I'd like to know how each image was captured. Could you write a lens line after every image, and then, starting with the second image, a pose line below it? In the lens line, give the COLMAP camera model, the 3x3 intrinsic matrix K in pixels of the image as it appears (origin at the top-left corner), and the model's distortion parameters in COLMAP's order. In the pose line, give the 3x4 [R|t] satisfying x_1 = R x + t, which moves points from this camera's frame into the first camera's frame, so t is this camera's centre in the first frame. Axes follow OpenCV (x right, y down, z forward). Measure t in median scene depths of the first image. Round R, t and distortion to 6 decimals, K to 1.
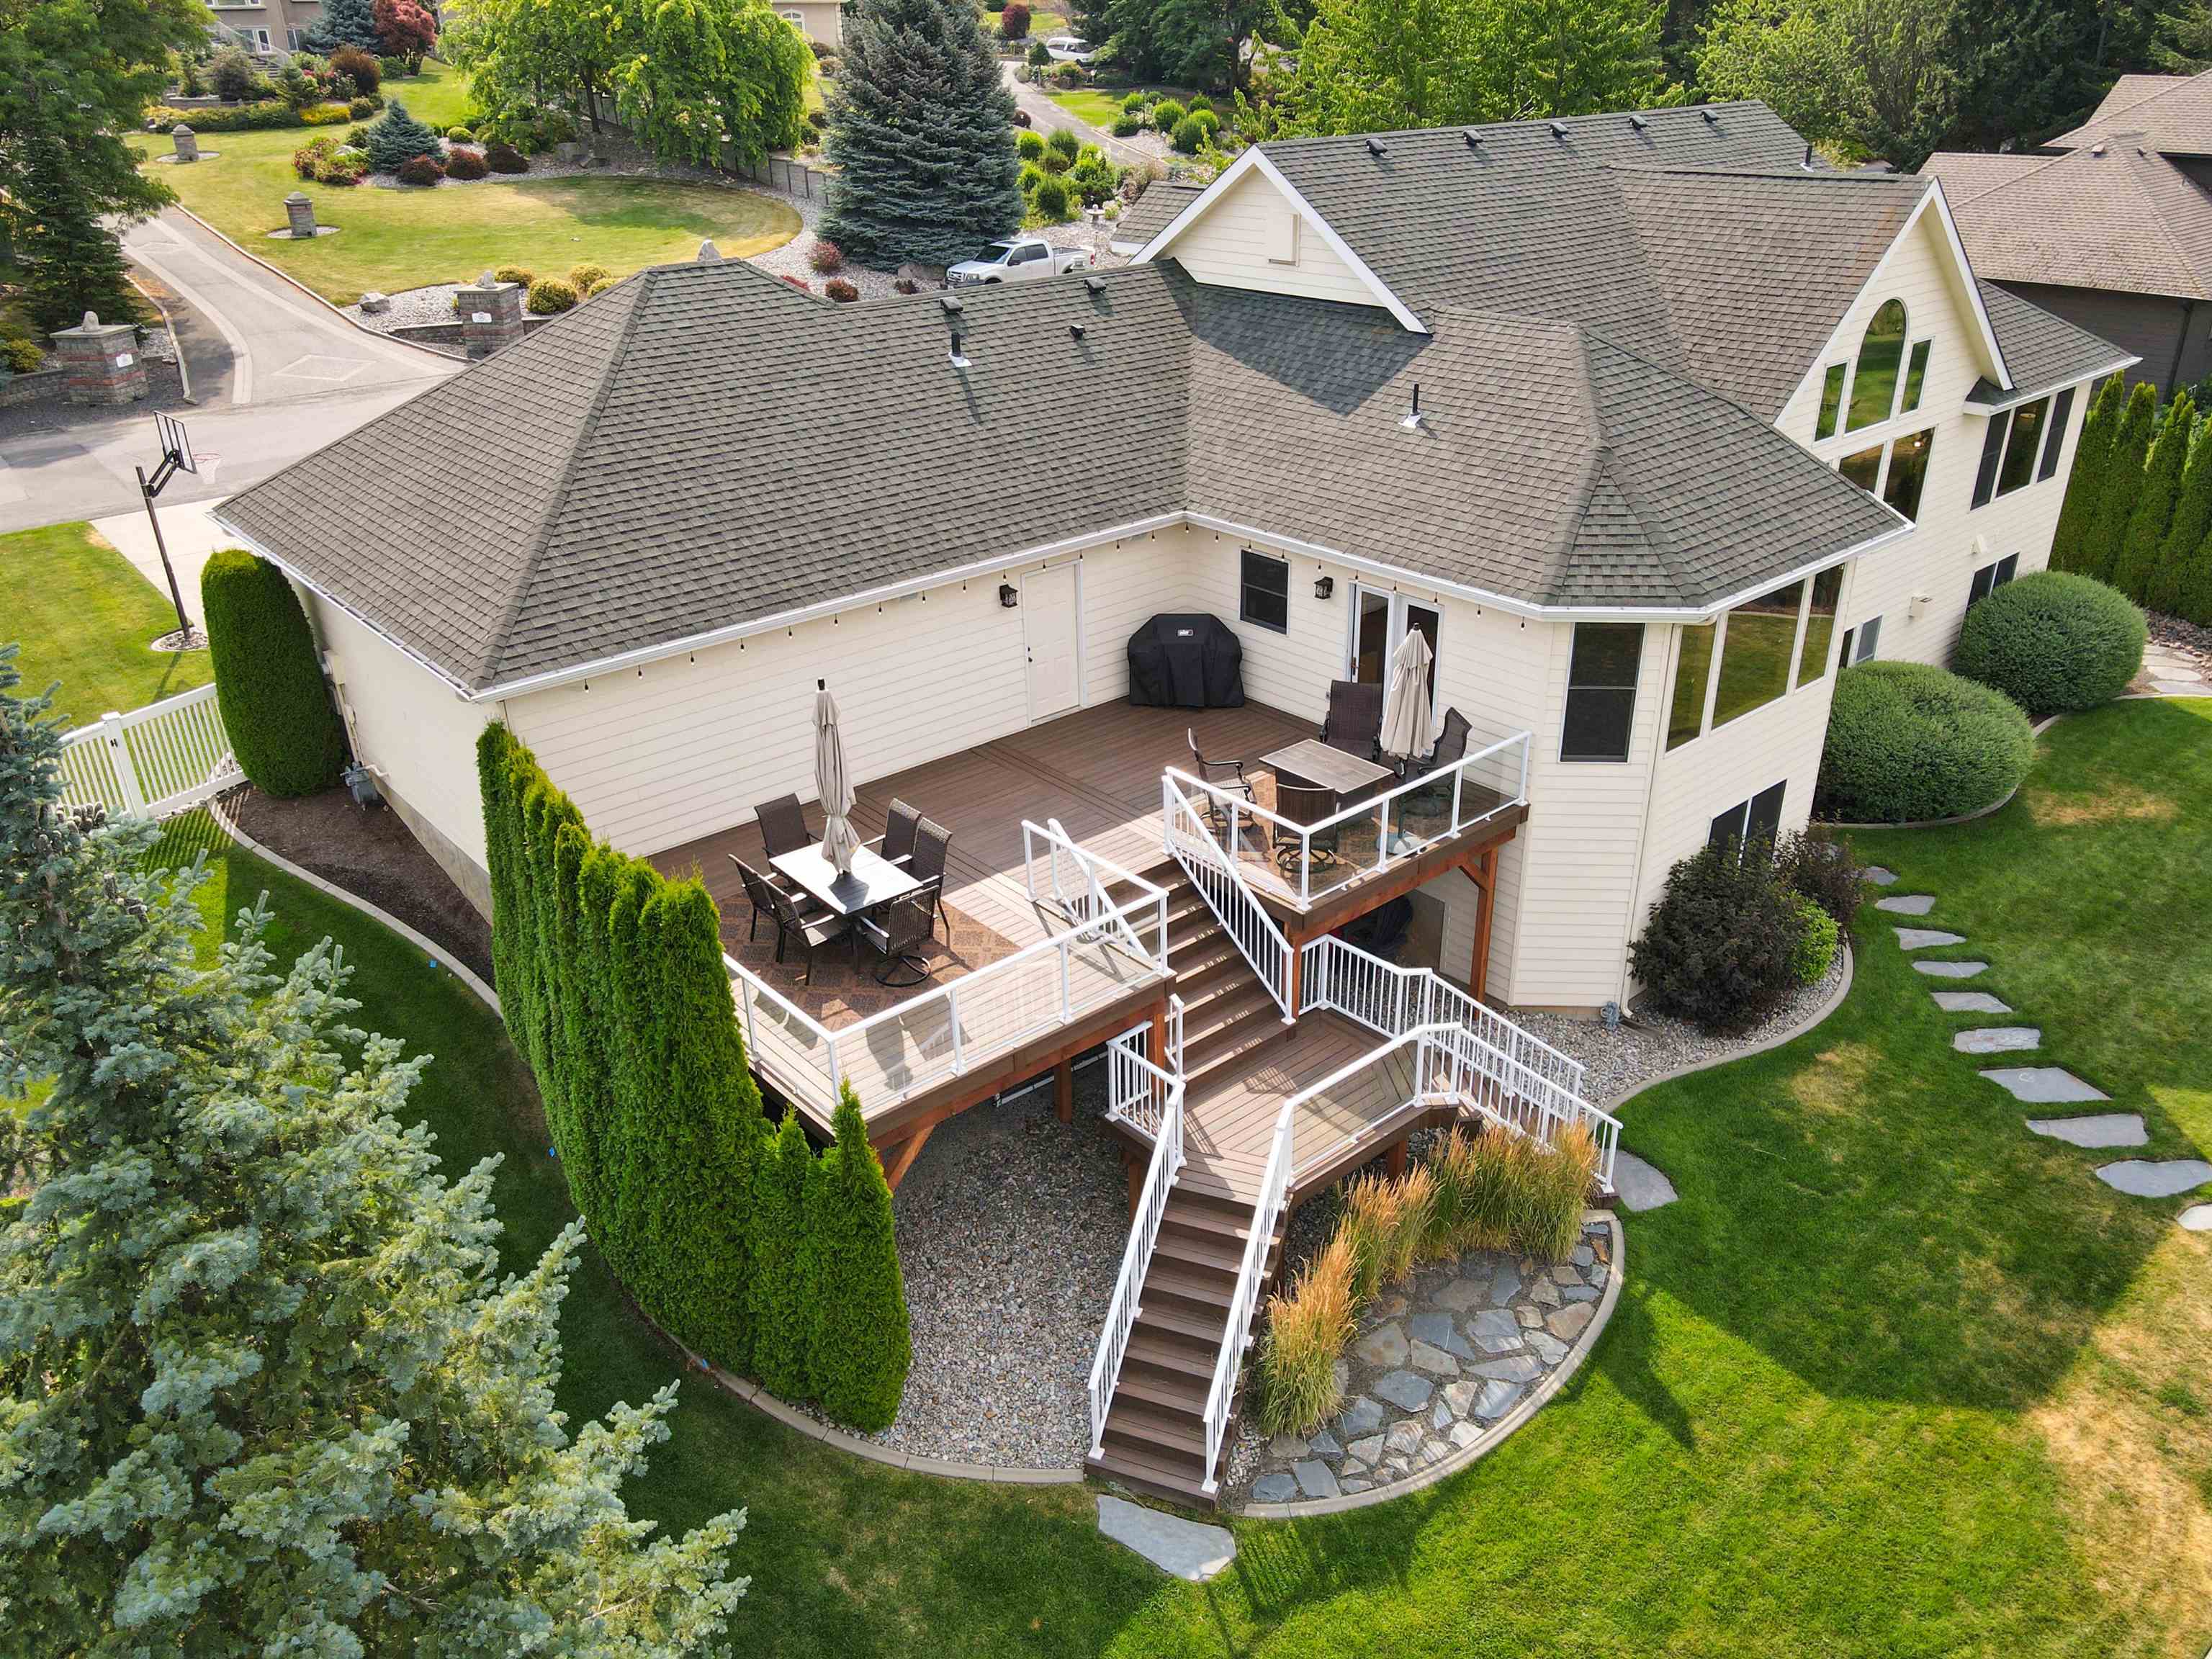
lens RADIAL K [[1663.1, 0, 1106.0], [0, 1663.1, 829.5], [0, 0, 1]] dist [0.003360, 0.001199]
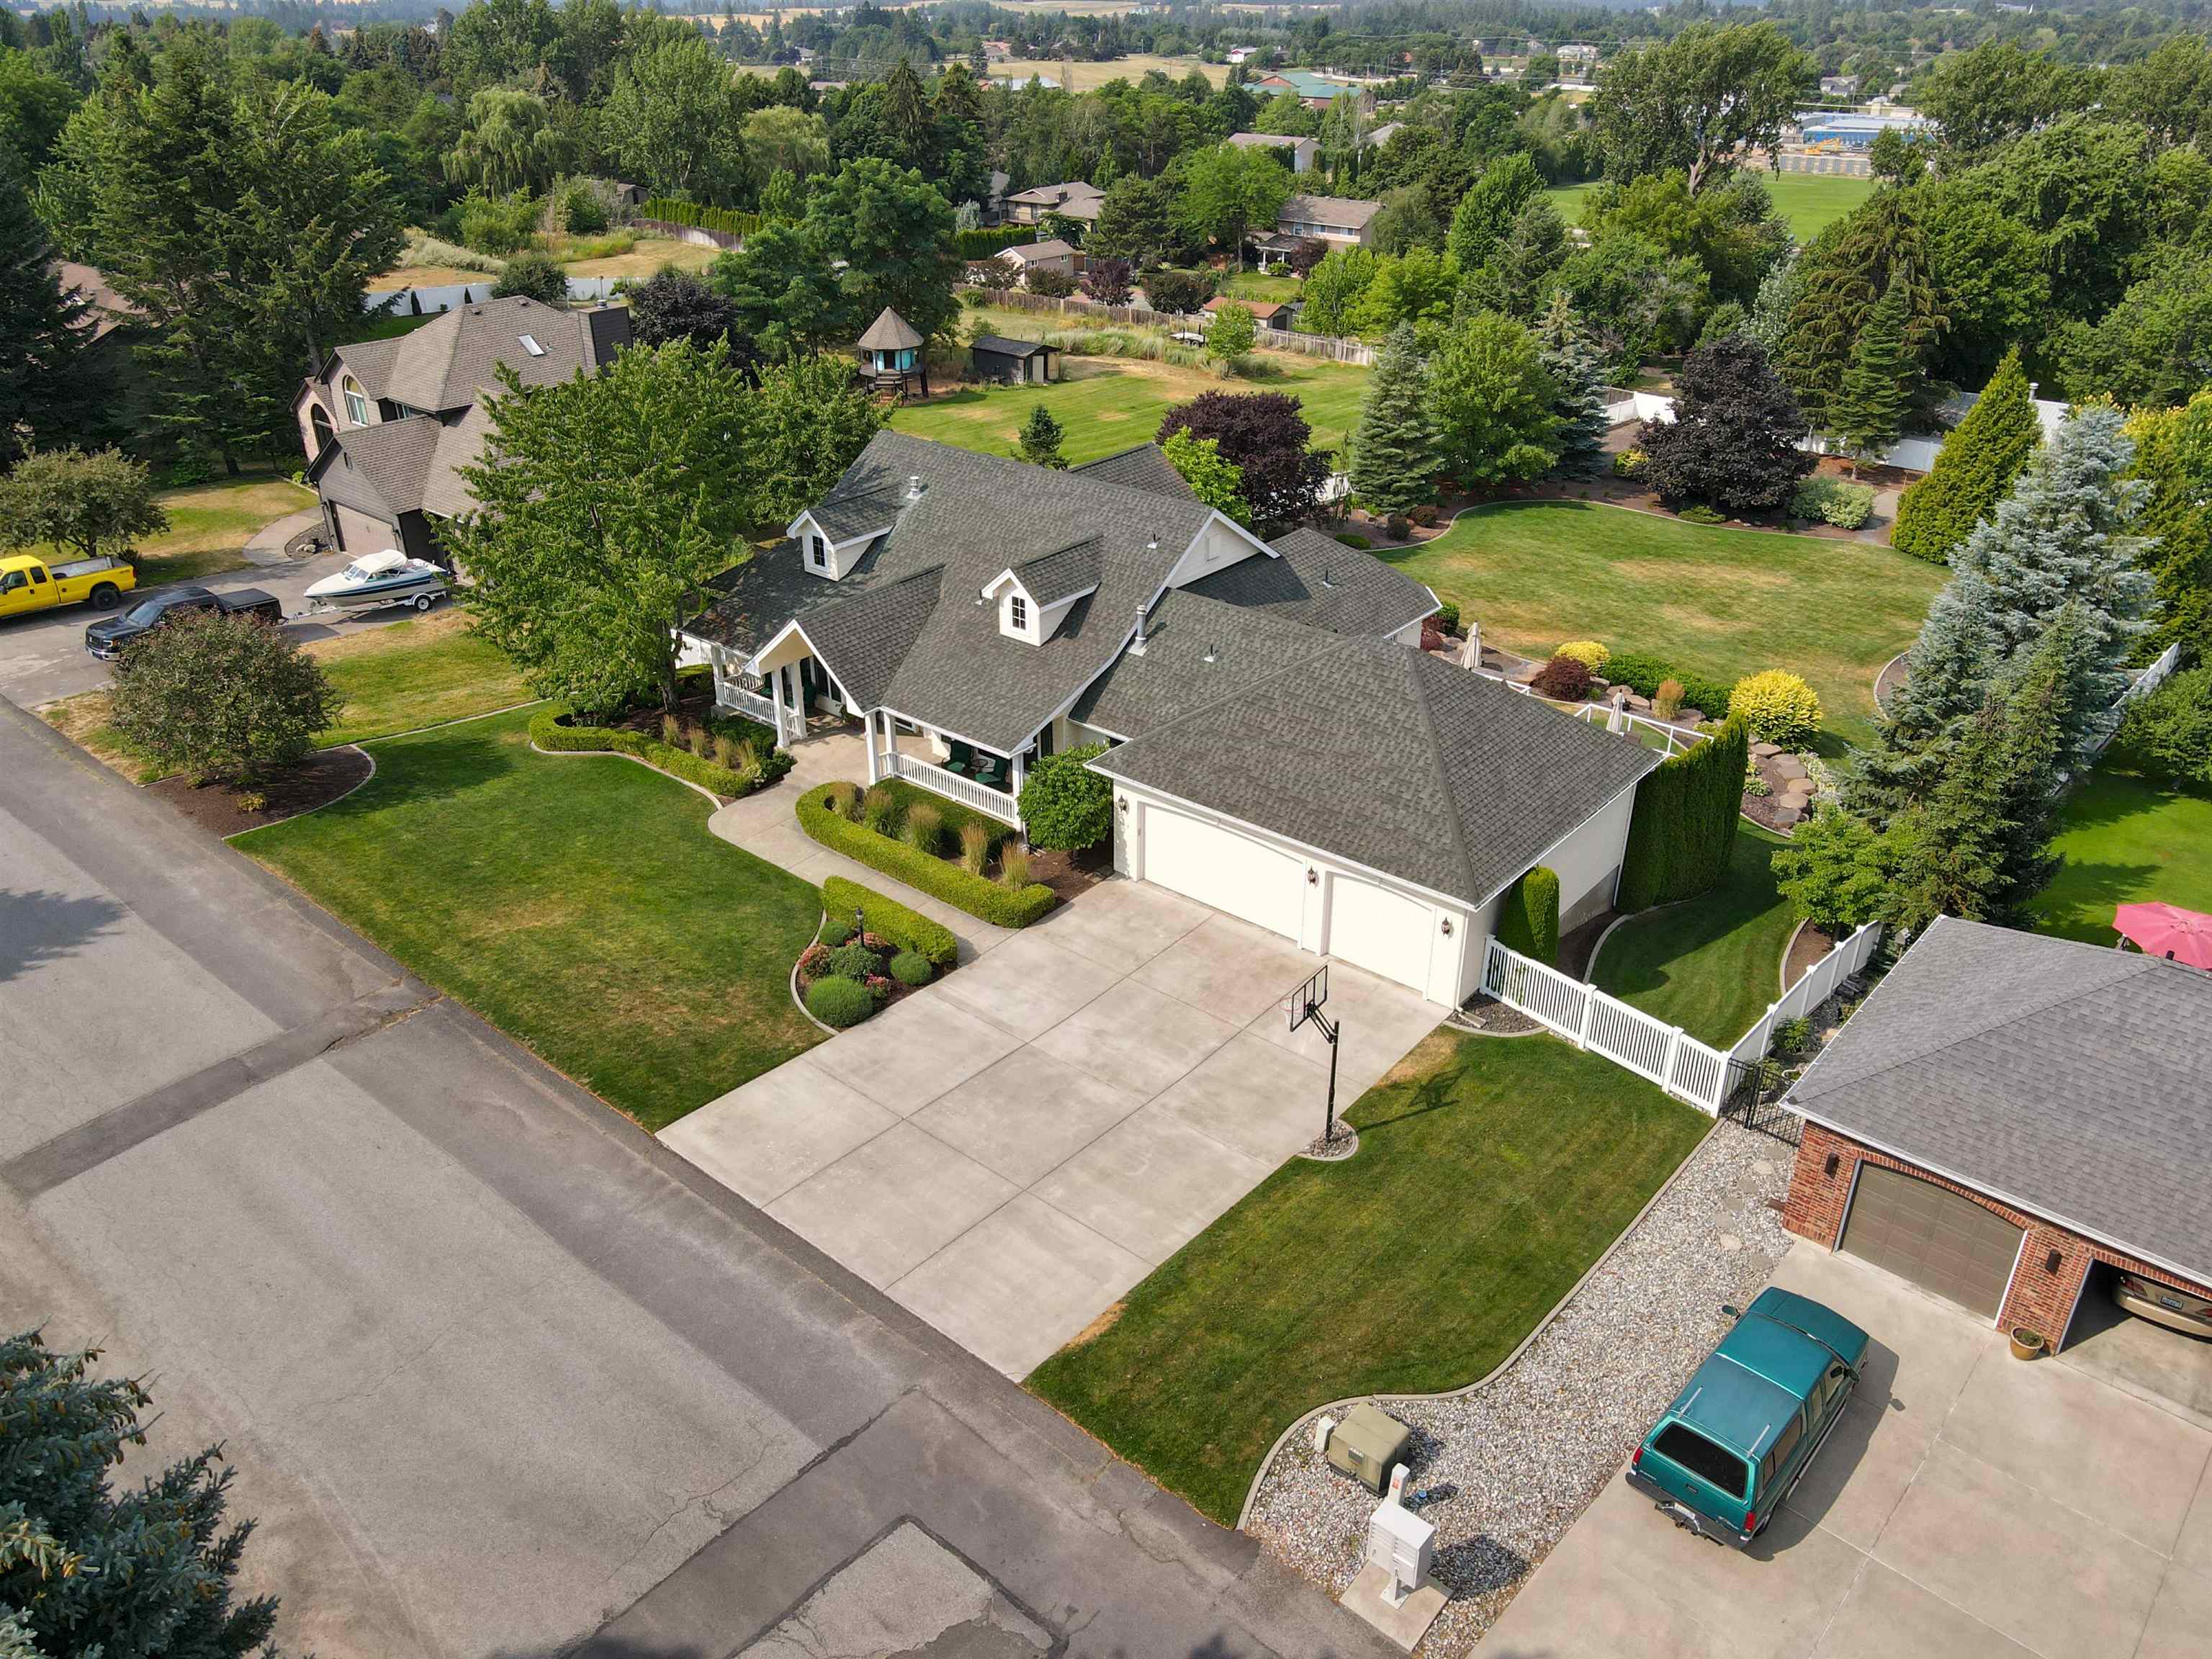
lens RADIAL K [[1663.1, 0, 1106.0], [0, 1663.1, 829.5], [0, 0, 1]] dist [0.003360, 0.001199]
pose [[-0.157818, -0.454847, 0.876475, -1.950842], [0.438776, 0.762859, 0.474892, -1.224972], [-0.884629, 0.459523, 0.079183, 1.259134]]
